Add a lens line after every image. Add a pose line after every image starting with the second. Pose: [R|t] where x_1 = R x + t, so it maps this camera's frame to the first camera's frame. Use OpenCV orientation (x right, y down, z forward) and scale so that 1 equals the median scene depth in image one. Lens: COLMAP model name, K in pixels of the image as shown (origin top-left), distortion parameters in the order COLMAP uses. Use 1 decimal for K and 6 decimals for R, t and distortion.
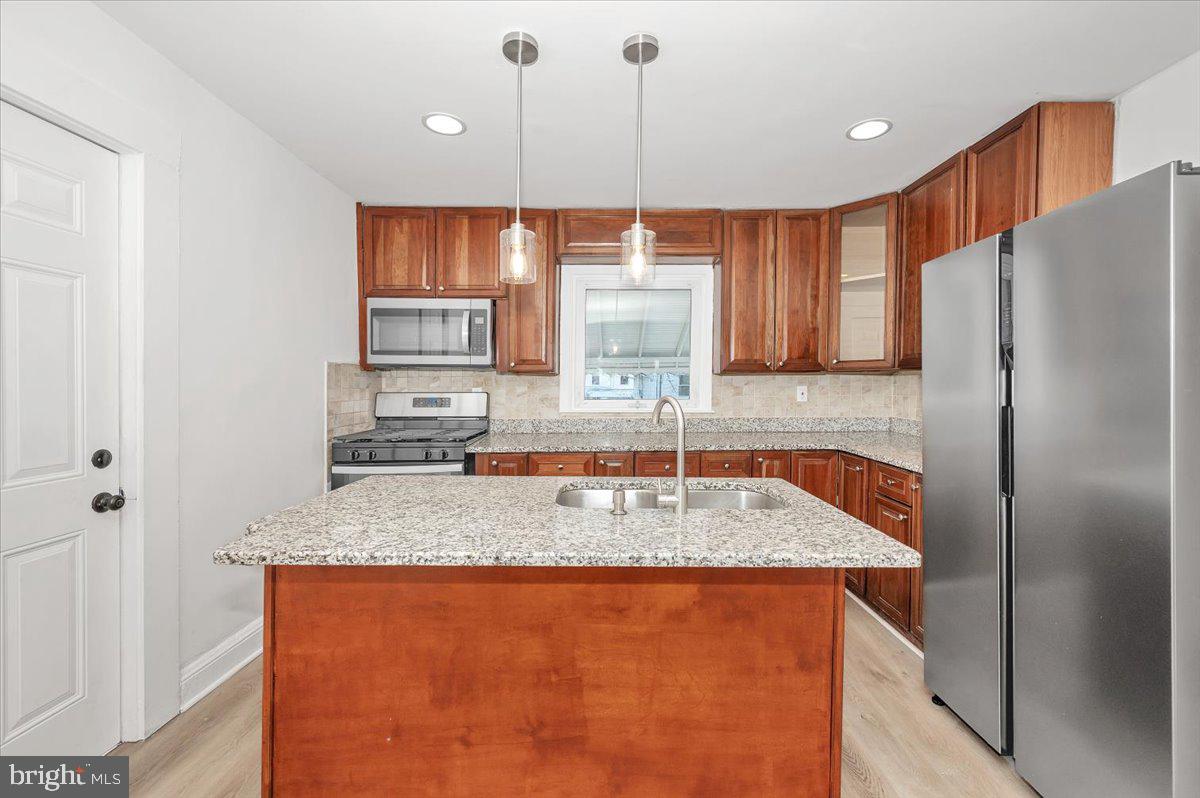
lens RADIAL K [[490.7, 0, 608.0], [0, 490.7, 400.4], [0, 0, 1]] dist [-0.003495, 0.001522]
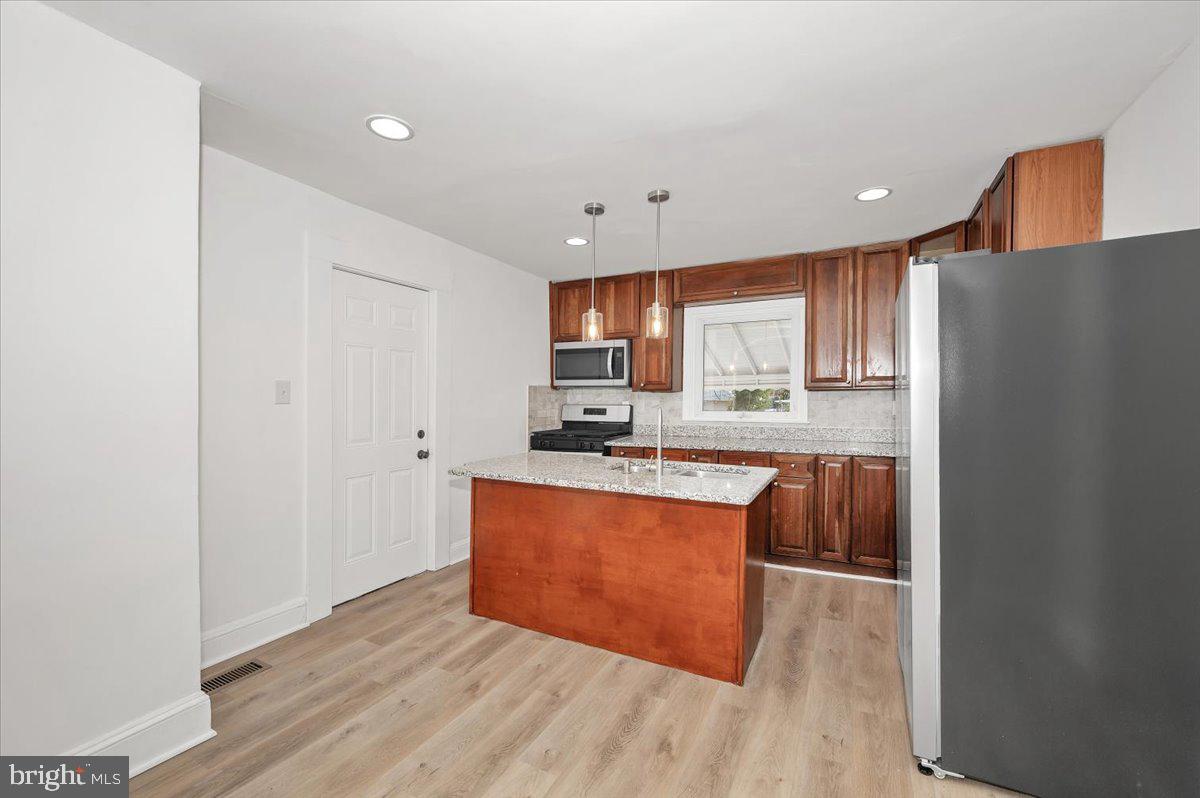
lens RADIAL K [[490.7, 0, 601.2], [0, 490.7, 406.0], [0, 0, 1]] dist [-0.003495, 0.001522]
pose [[0.885947, 0.005714, -0.463751, 0.511610], [-0.011731, 0.999880, -0.010092, 0.003347], [0.463638, 0.014381, 0.885908, -0.420199]]
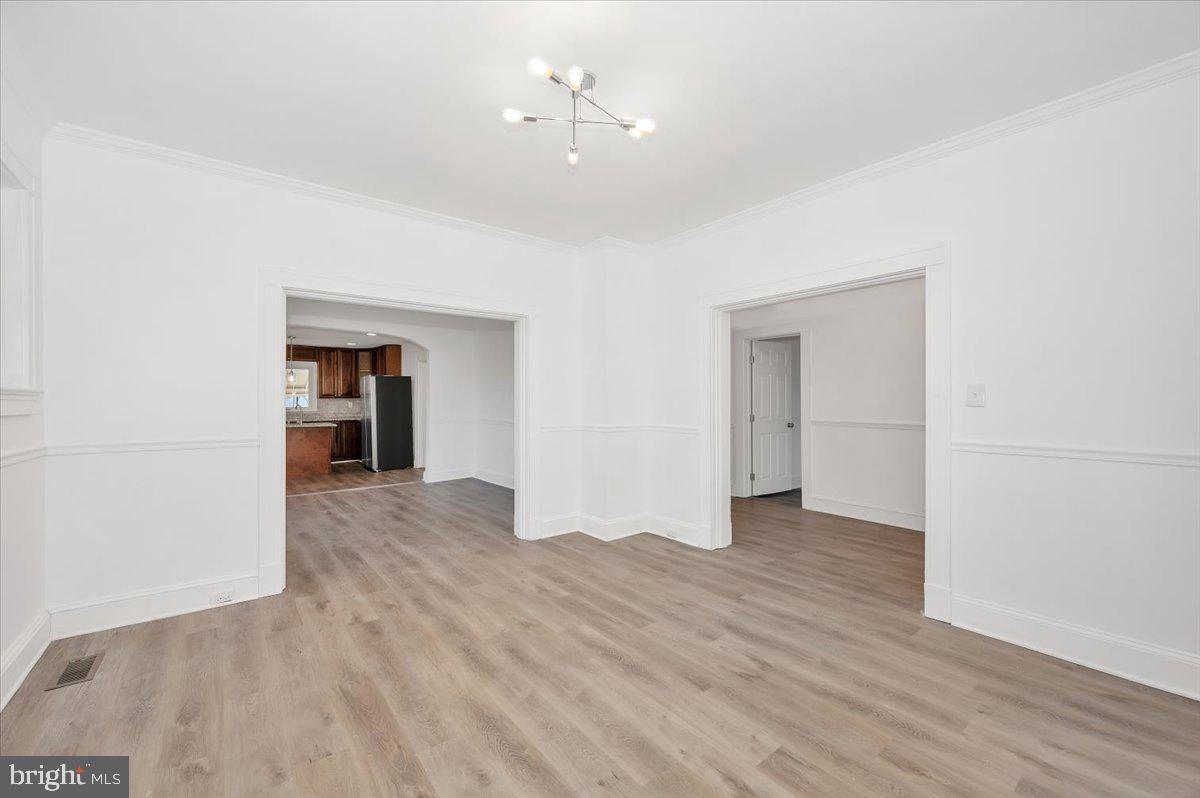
lens RADIAL K [[490.7, 0, 597.3], [0, 490.7, 407.9], [0, 0, 1]] dist [-0.003495, 0.001522]
pose [[0.795402, -0.012626, 0.605951, -0.392009], [0.019063, 0.999810, -0.004190, 0.082685], [-0.605783, 0.014884, 0.795491, -3.862899]]
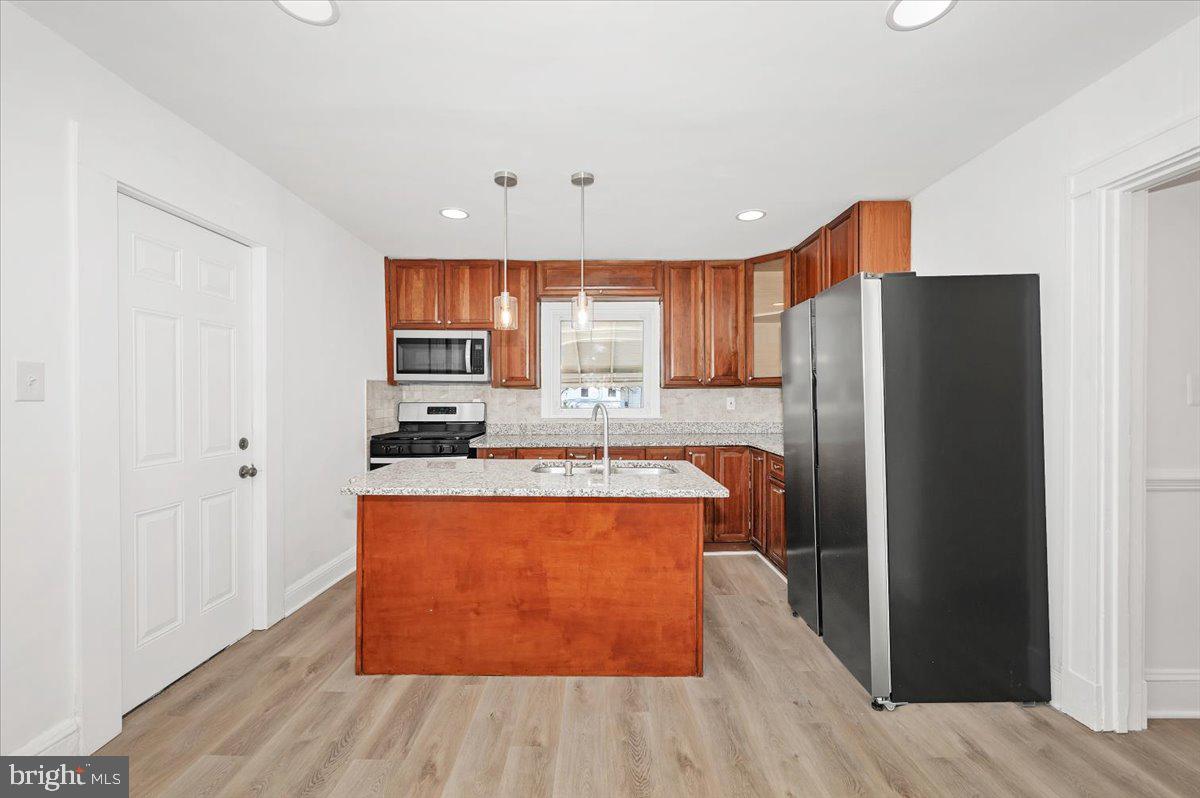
lens RADIAL K [[490.7, 0, 592.8], [0, 490.7, 400.1], [0, 0, 1]] dist [-0.003495, 0.001522]
pose [[0.999931, -0.002964, -0.011389, 0.079023], [0.002701, 0.999732, -0.022996, 0.012562], [0.011454, 0.022963, 0.999671, -0.421644]]
